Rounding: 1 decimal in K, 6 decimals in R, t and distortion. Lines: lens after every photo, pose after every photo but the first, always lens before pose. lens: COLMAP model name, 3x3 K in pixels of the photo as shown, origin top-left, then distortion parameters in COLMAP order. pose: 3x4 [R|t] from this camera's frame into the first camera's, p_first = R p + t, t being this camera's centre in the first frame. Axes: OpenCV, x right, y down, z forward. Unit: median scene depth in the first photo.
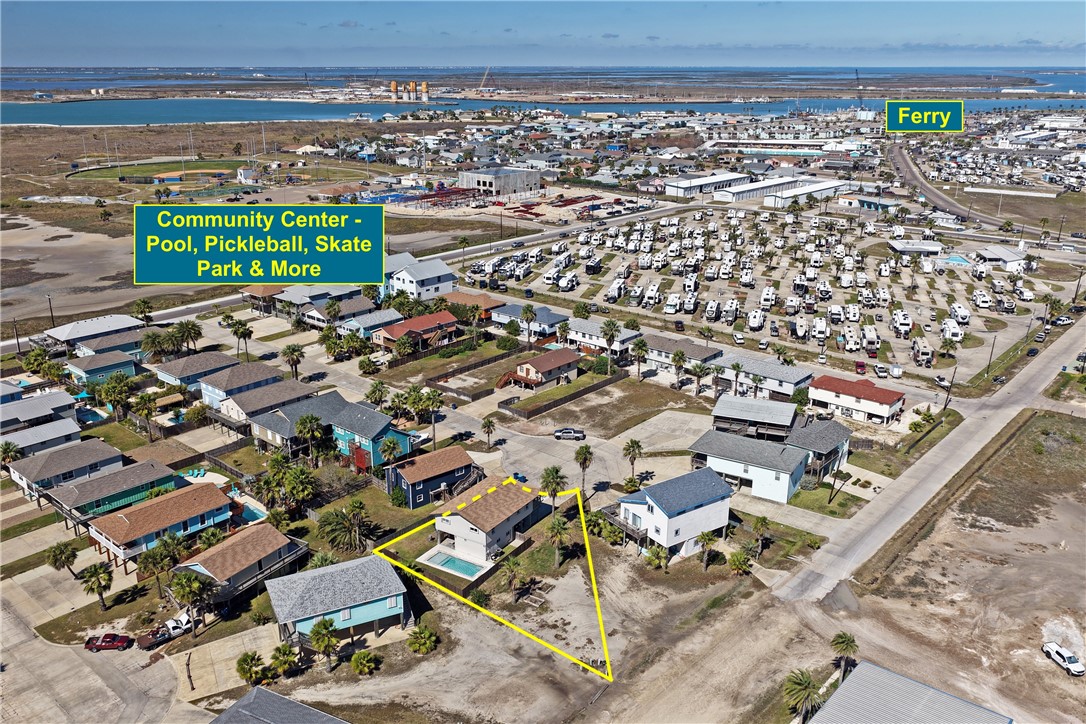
lens RADIAL K [[911.1, 0, 543.0], [0, 911.1, 362.0], [0, 0, 1]] dist [0.000089, 0.021688]
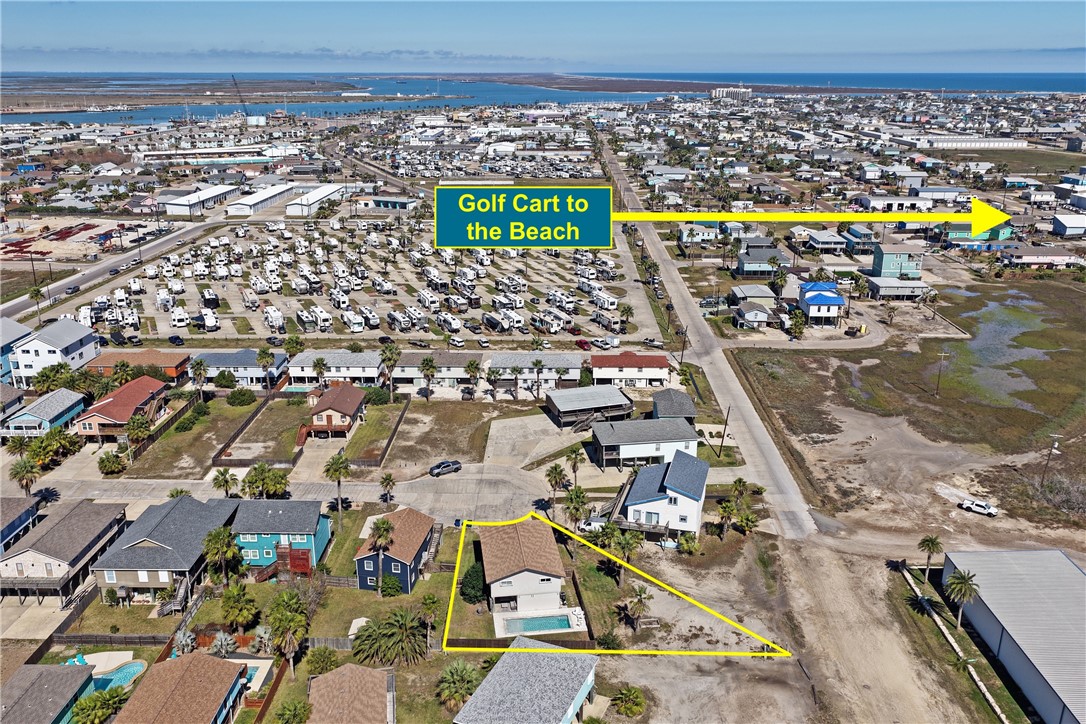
lens RADIAL K [[911.1, 0, 543.0], [0, 911.1, 362.0], [0, 0, 1]] dist [0.000089, 0.021688]
pose [[0.760343, -0.199489, 0.618128, -0.376145], [0.202796, 0.977004, 0.065855, -0.056494], [-0.617051, 0.075281, 0.783314, 0.170061]]
